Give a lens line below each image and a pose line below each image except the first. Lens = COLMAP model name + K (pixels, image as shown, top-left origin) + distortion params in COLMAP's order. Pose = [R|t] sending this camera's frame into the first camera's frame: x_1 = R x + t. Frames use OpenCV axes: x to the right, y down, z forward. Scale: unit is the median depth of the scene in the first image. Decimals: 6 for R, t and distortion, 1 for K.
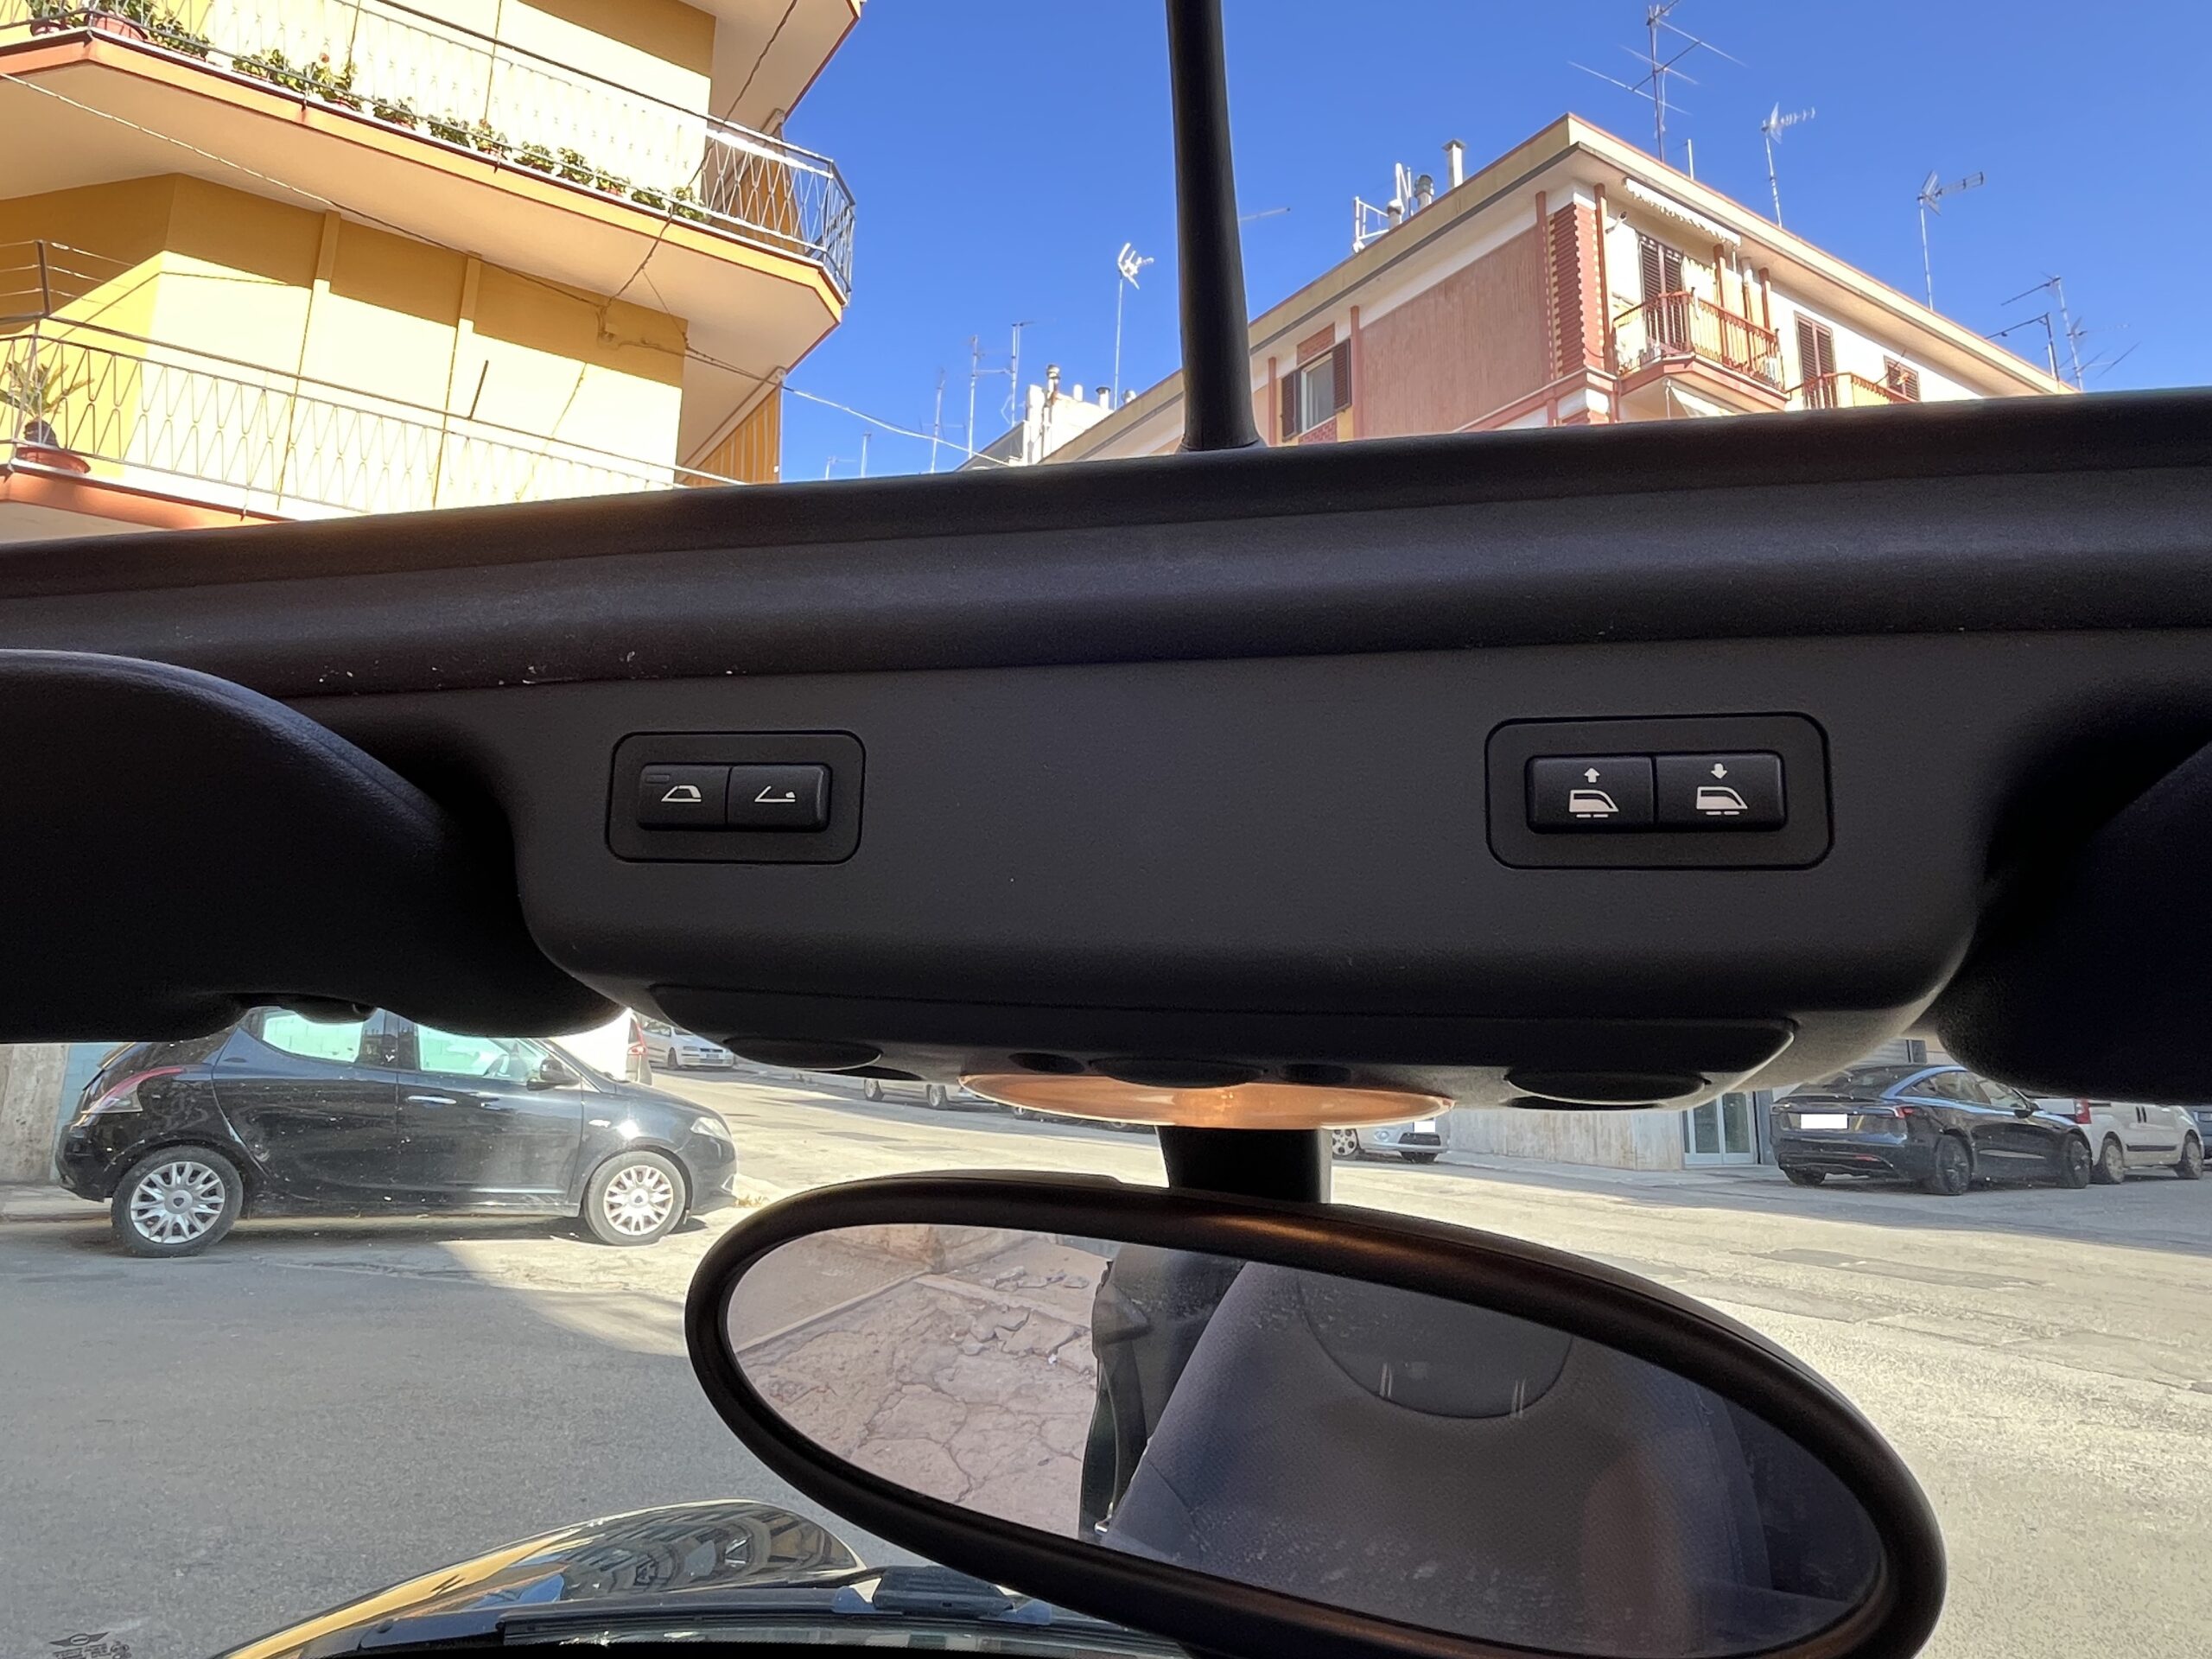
lens RADIAL K [[1349.7, 0, 1060.5], [0, 1349.7, 778.3], [0, 0, 1]] dist [0.009325, -0.011035]
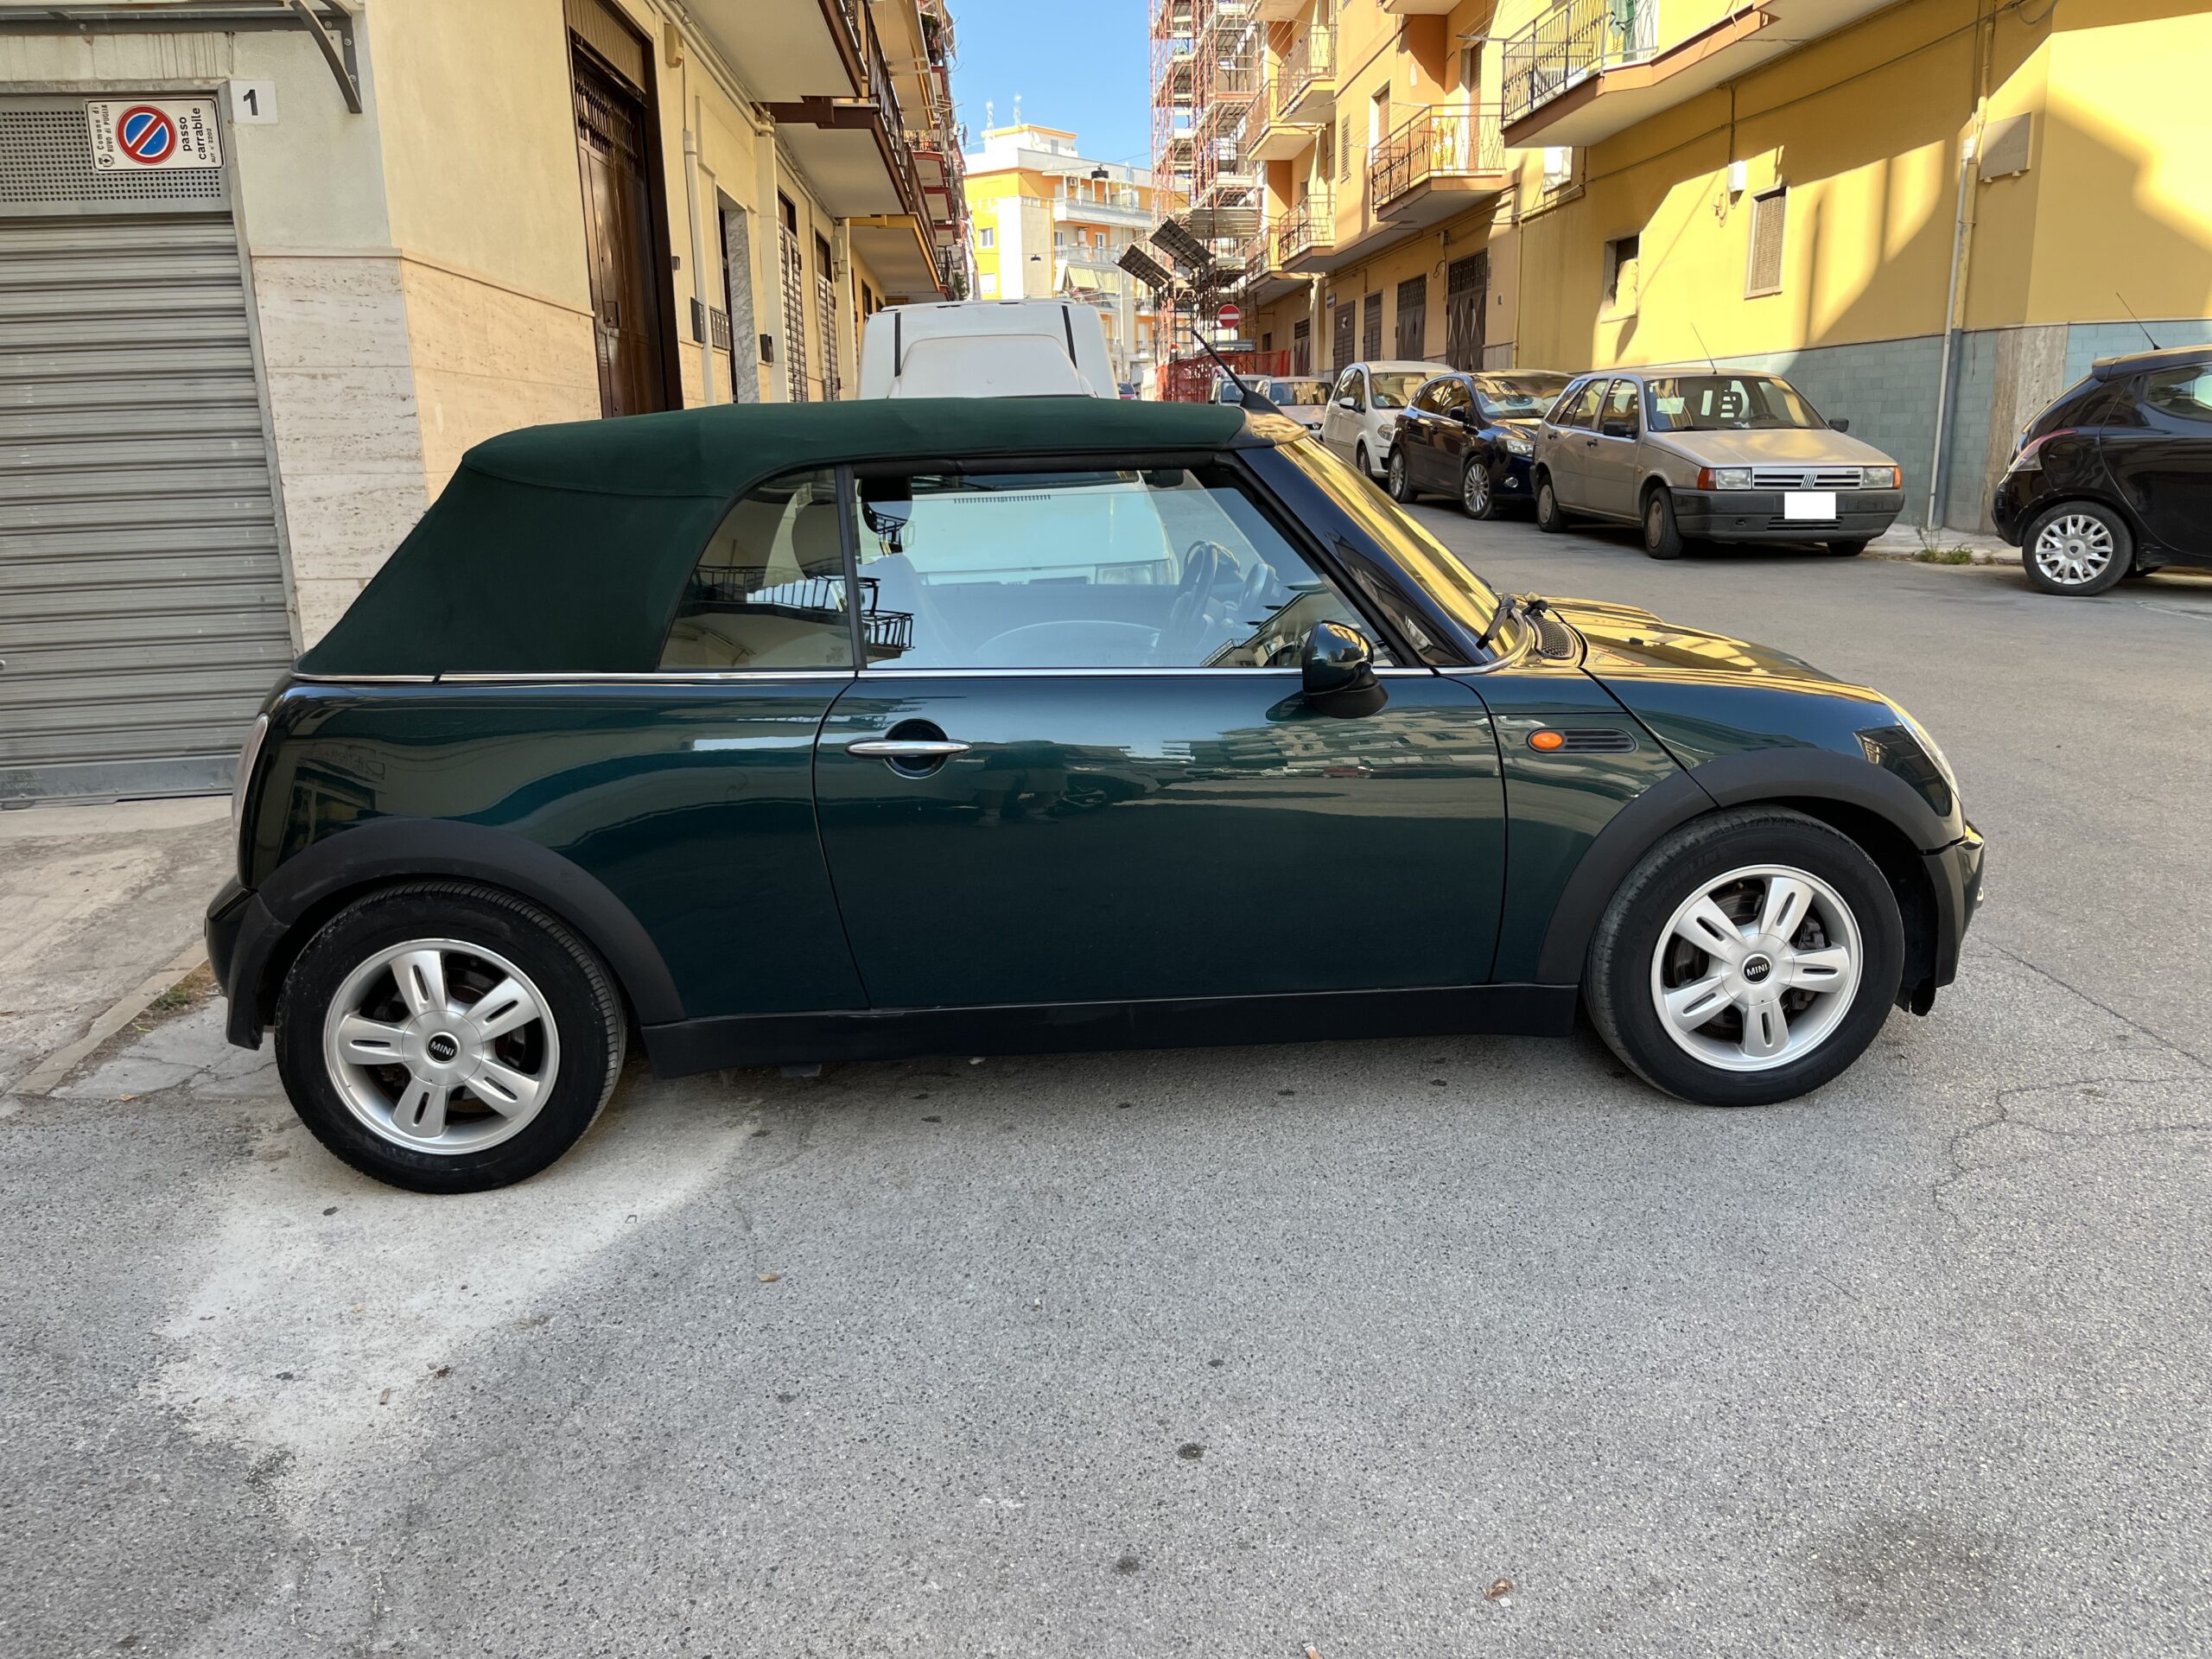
lens RADIAL K [[1680.1, 0, 1121.9], [0, 1680.1, 848.1], [0, 0, 1]] dist [0.063981, -0.090734]
pose [[0.296323, 0.199965, -0.933920, 0.246013], [0.233144, 0.933111, 0.273766, -0.016441], [0.926195, -0.298861, 0.229882, -0.076030]]
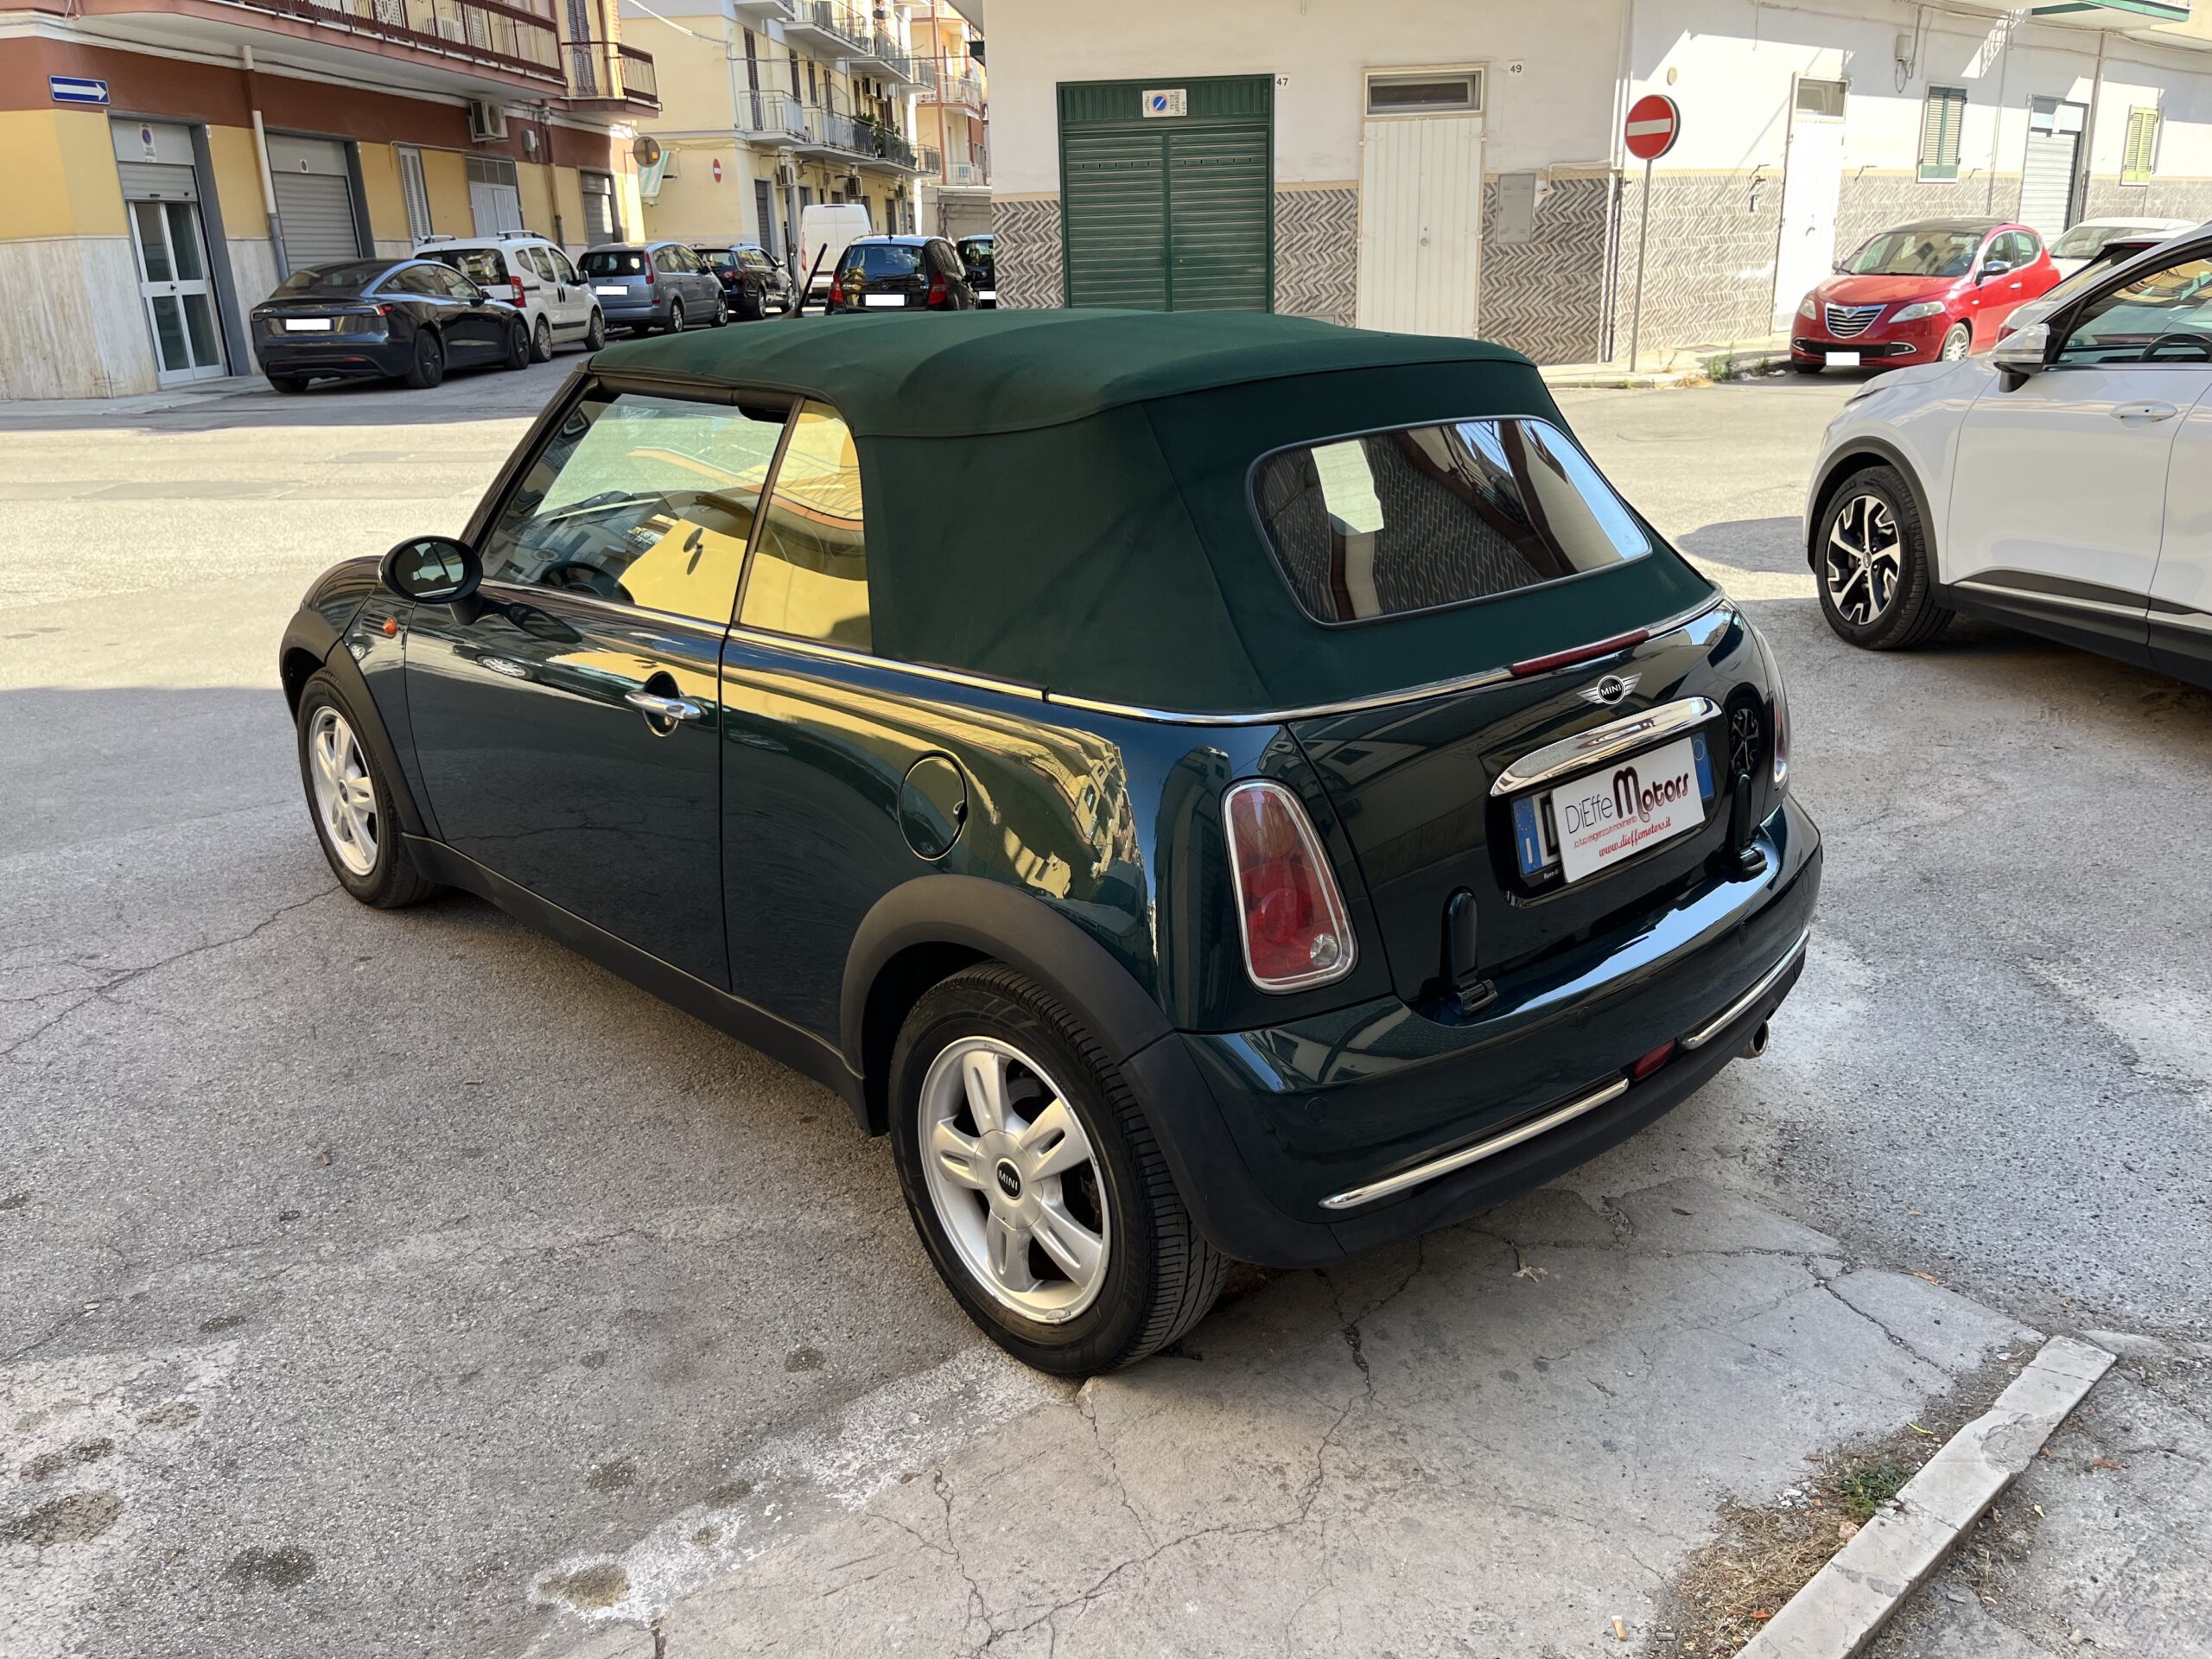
lens RADIAL K [[1680.1, 0, 1089.3], [0, 1680.1, 857.1], [0, 0, 1]] dist [0.063981, -0.090734]
pose [[0.559751, -0.322451, 0.763350, -0.188417], [-0.130597, 0.875346, 0.465525, -0.057370], [-0.818305, -0.360269, 0.447865, -0.155771]]
